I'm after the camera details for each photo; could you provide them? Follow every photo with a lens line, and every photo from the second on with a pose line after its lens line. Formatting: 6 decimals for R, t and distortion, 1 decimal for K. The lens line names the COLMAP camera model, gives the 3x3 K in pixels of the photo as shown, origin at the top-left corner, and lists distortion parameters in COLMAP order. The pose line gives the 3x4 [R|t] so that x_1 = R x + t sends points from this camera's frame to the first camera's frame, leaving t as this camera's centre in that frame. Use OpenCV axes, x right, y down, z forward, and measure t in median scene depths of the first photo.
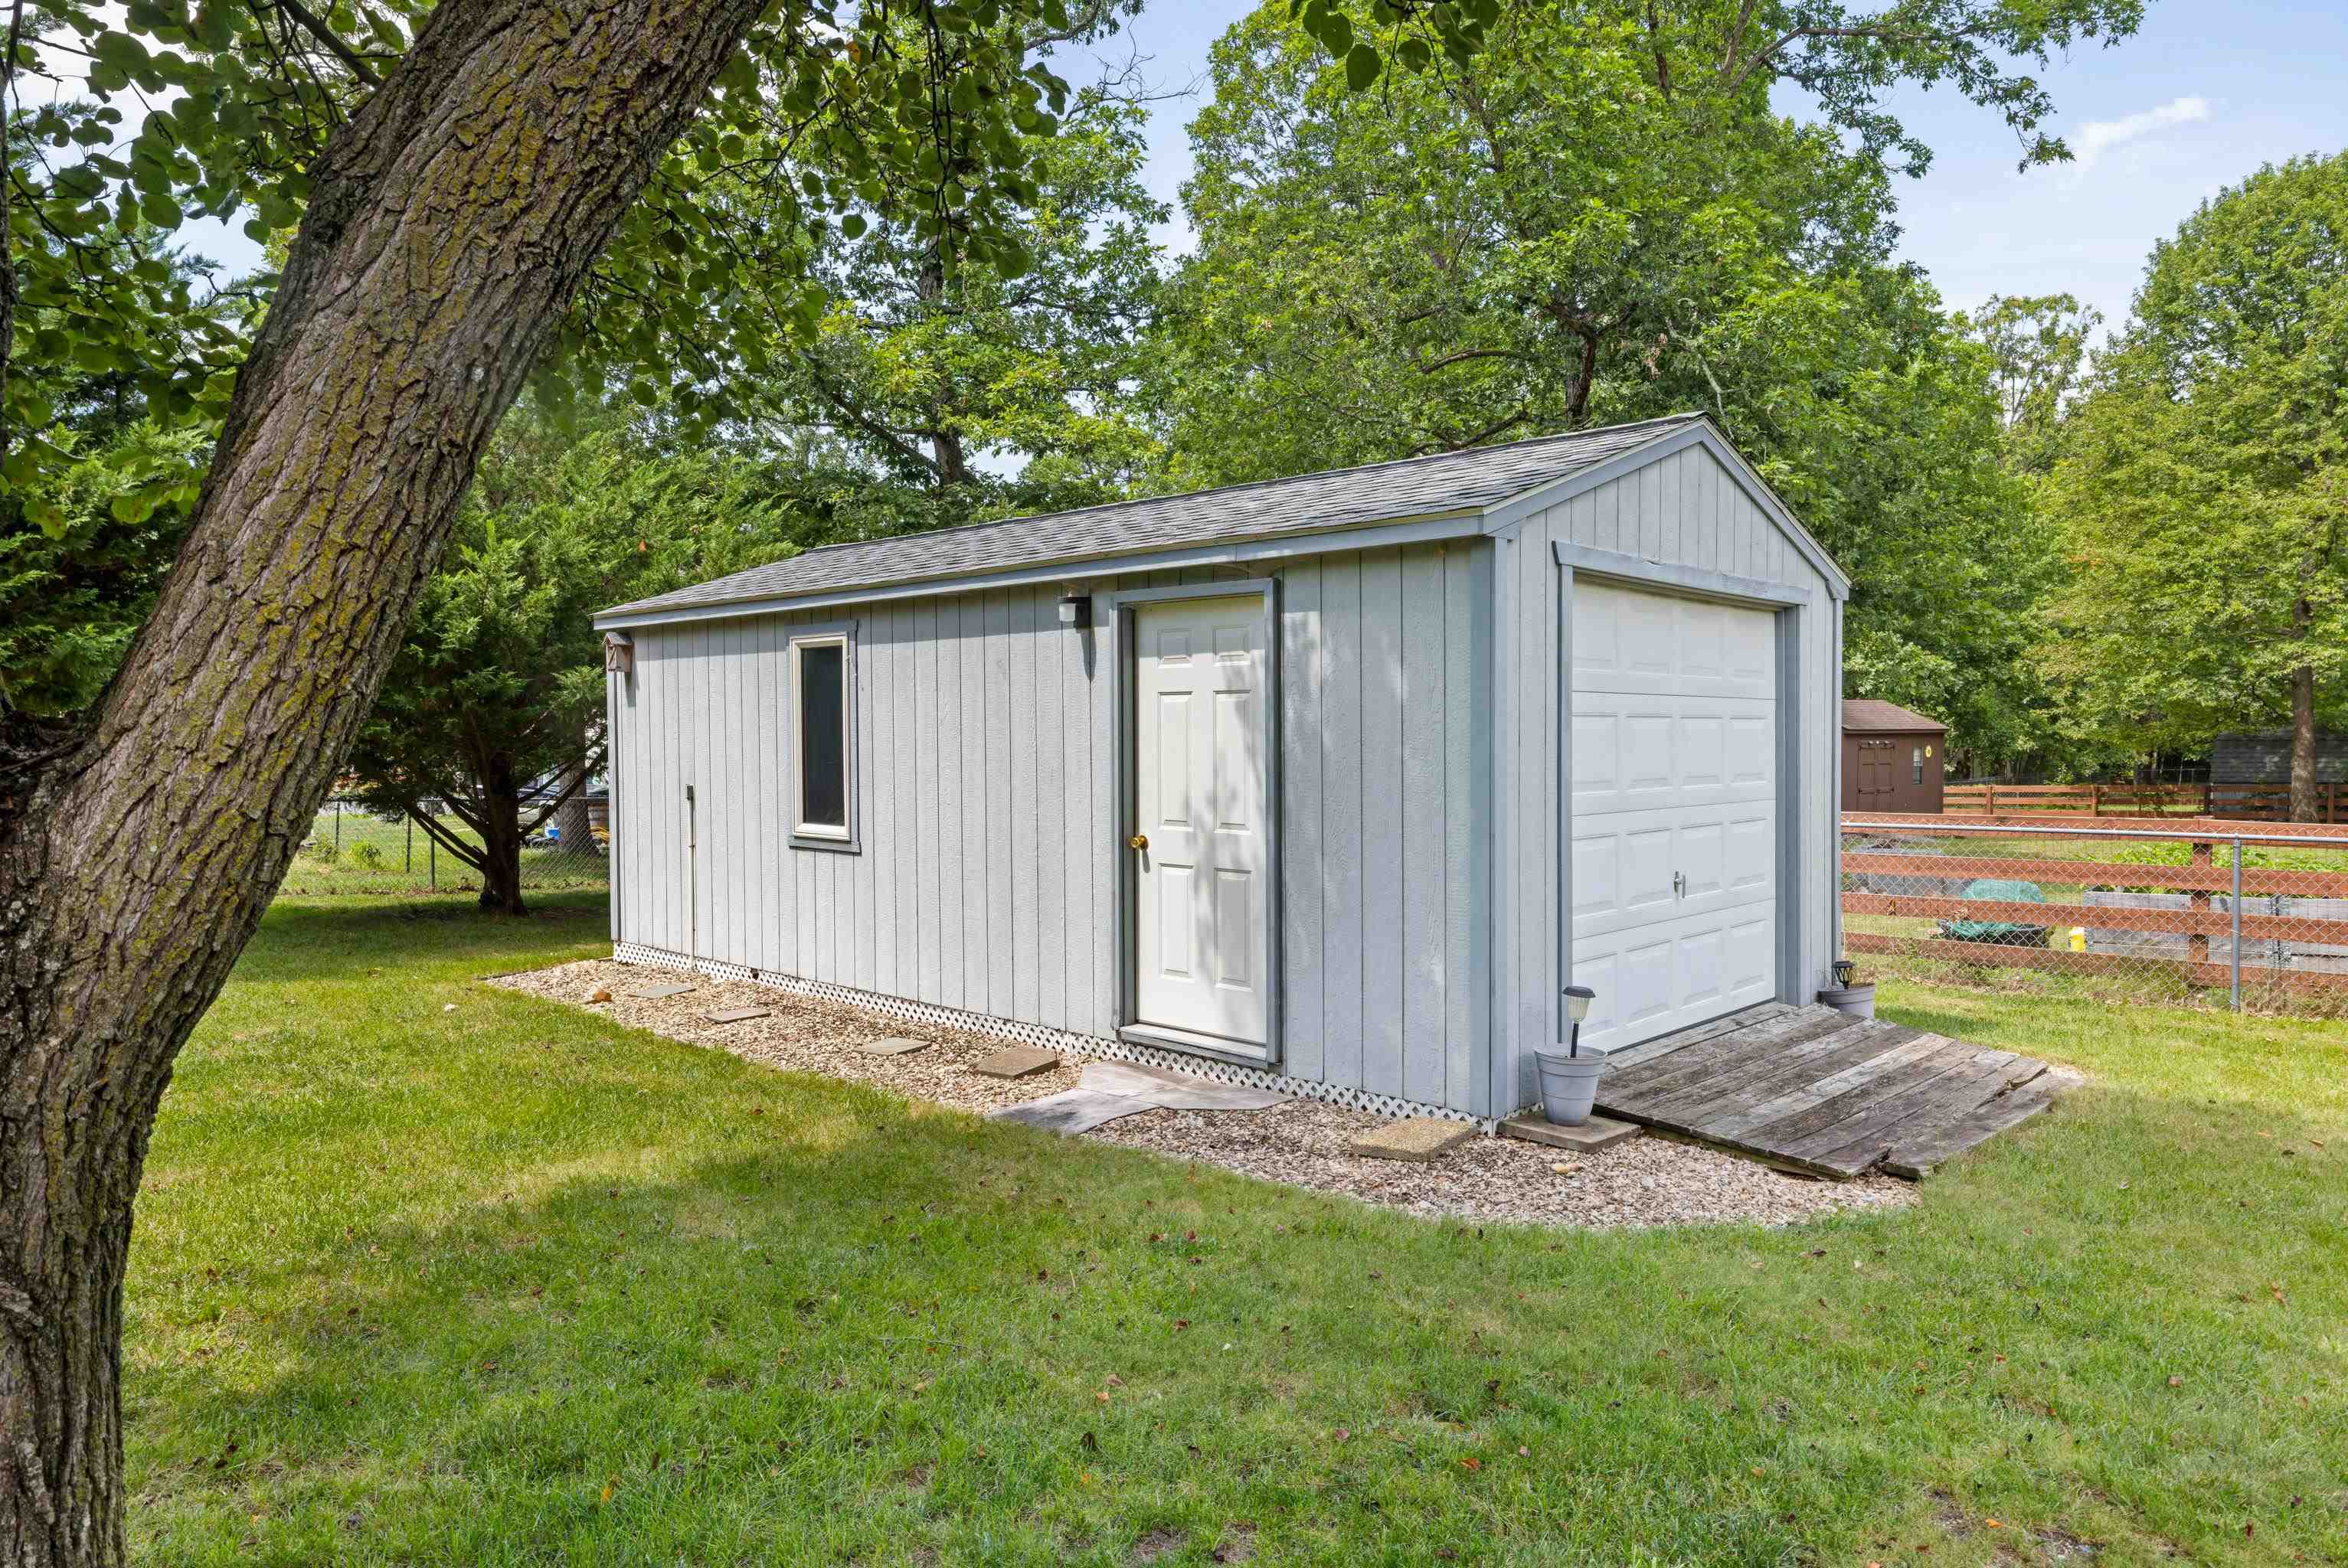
lens RADIAL K [[1503.0, 0, 1172.7], [0, 1503.0, 780.4], [0, 0, 1]] dist [0.004618, 0.000288]
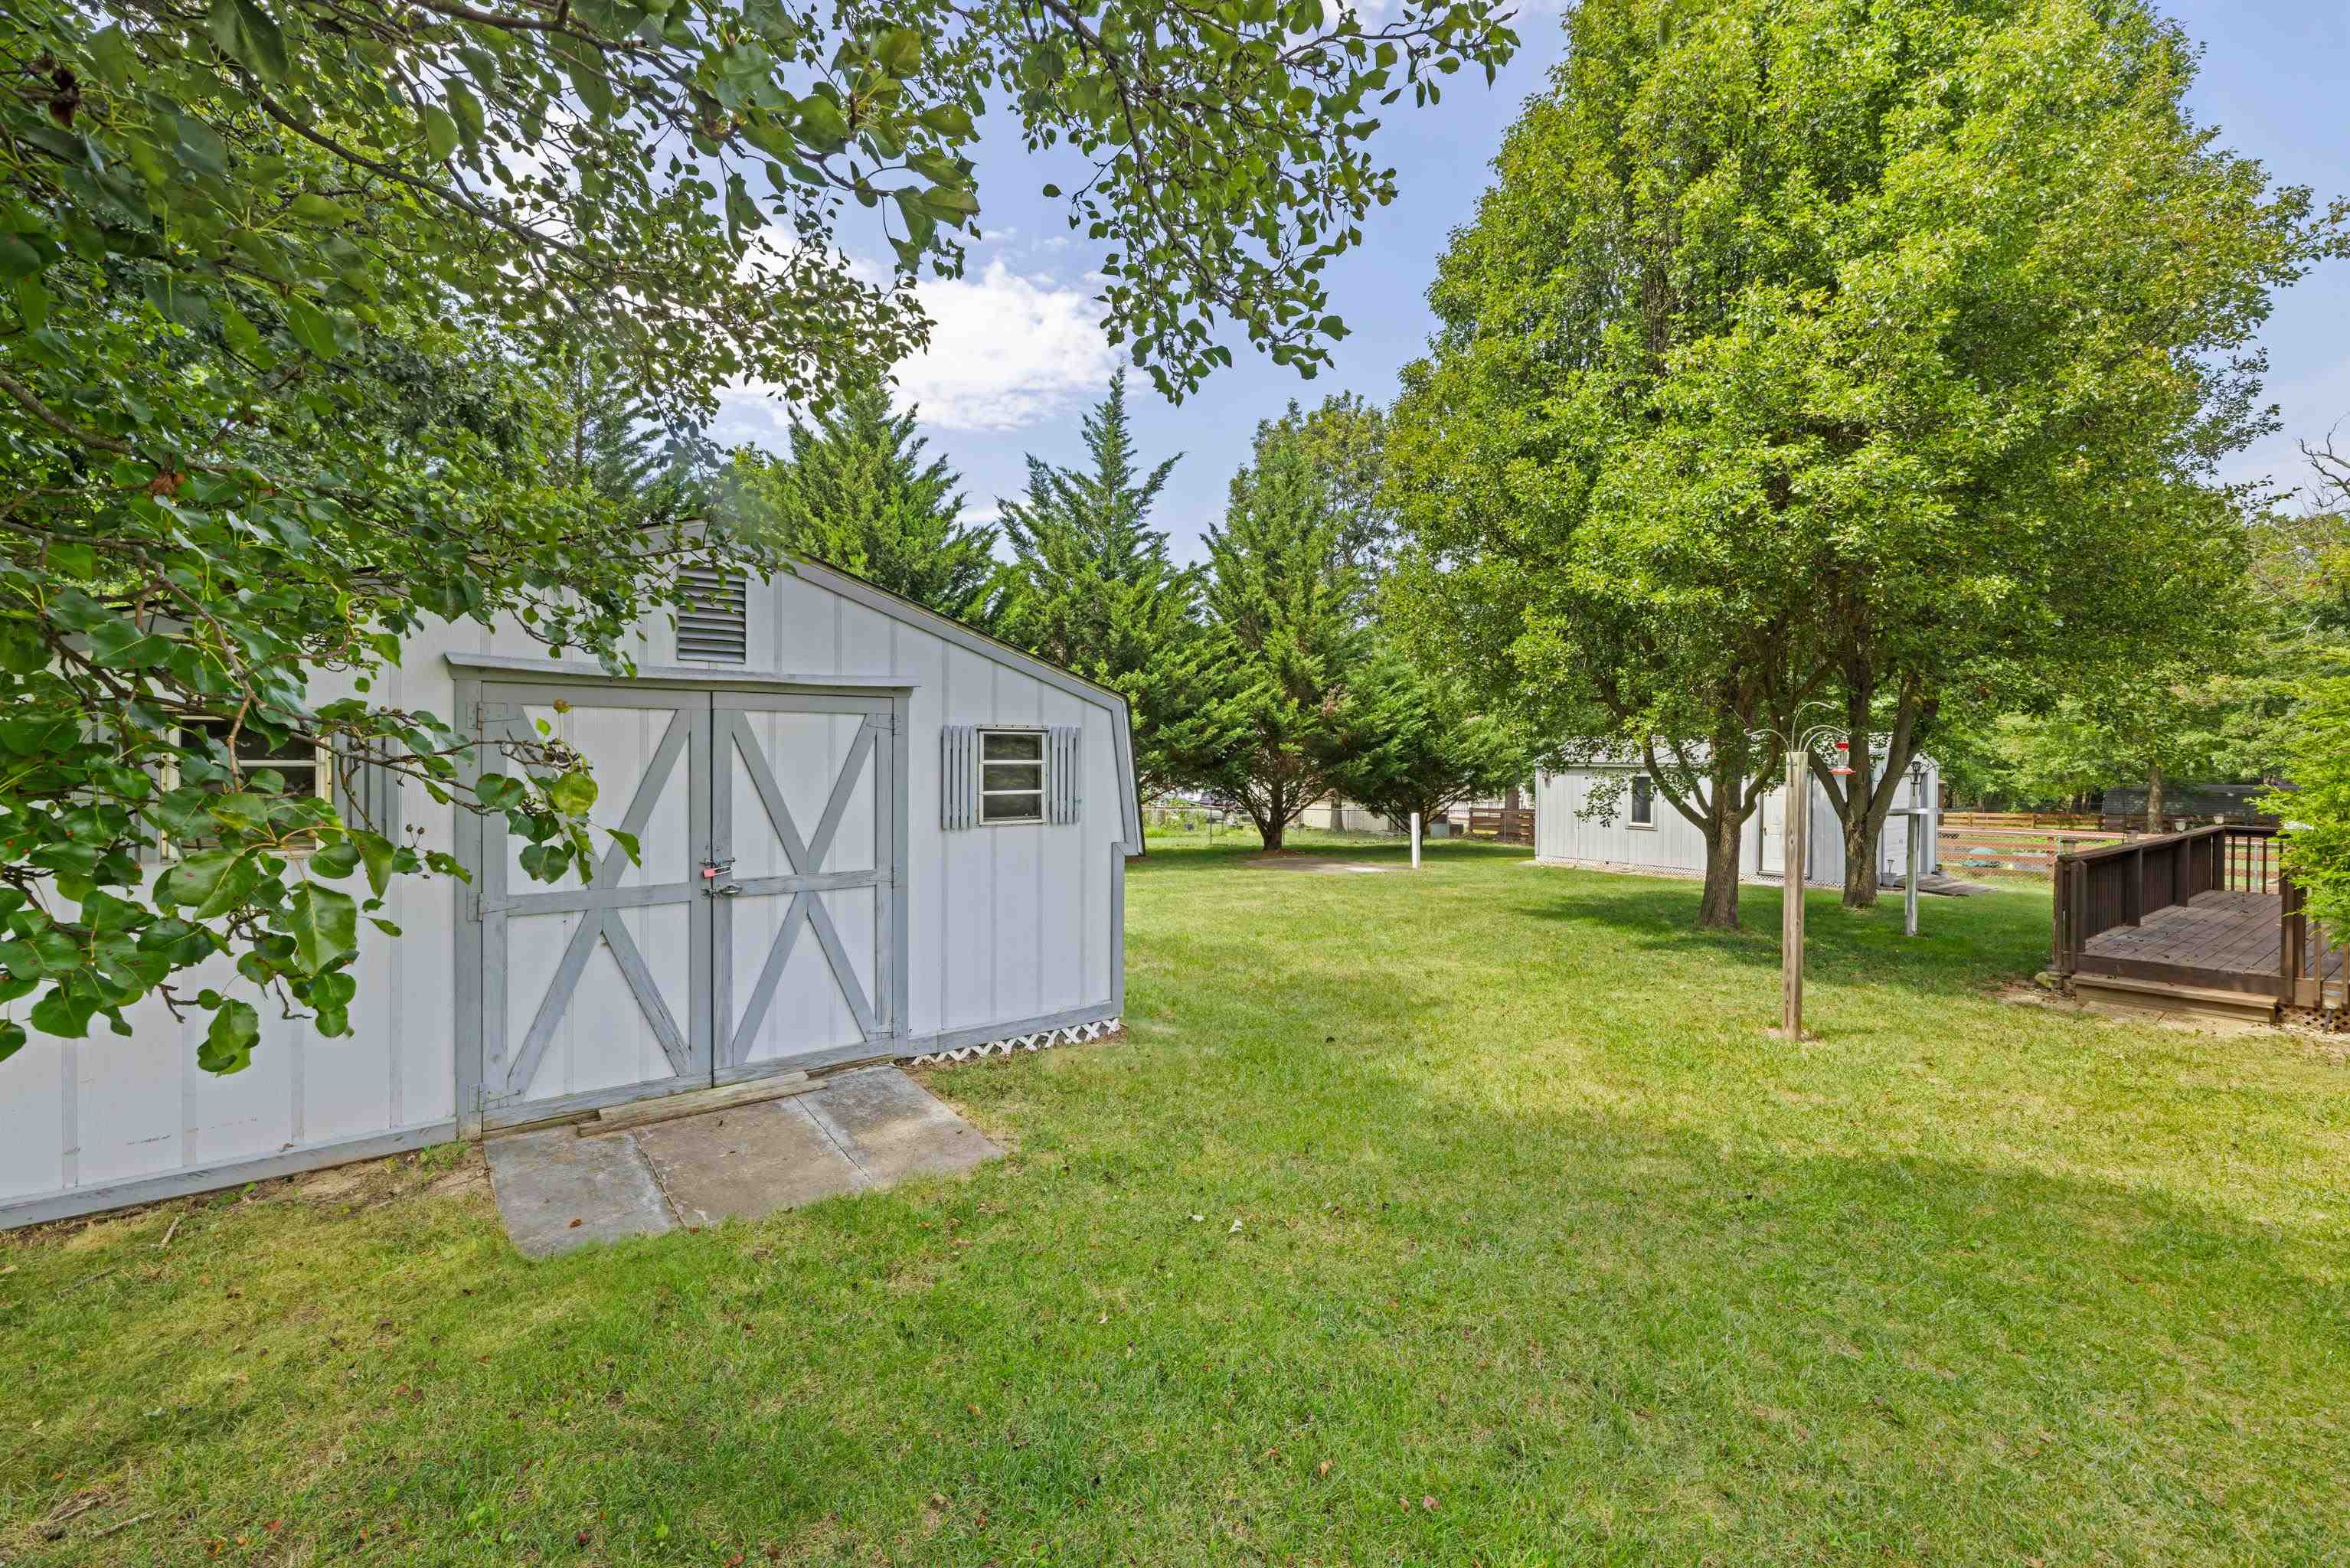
lens RADIAL K [[1007.4, 0, 1189.2], [0, 1007.4, 770.3], [0, 0, 1]] dist [0.004654, 0.000534]
pose [[0.987917, 0.007834, -0.154784, -0.259129], [-0.011996, 0.999591, -0.025976, -0.006509], [0.154517, 0.027519, 0.987607, -0.456120]]
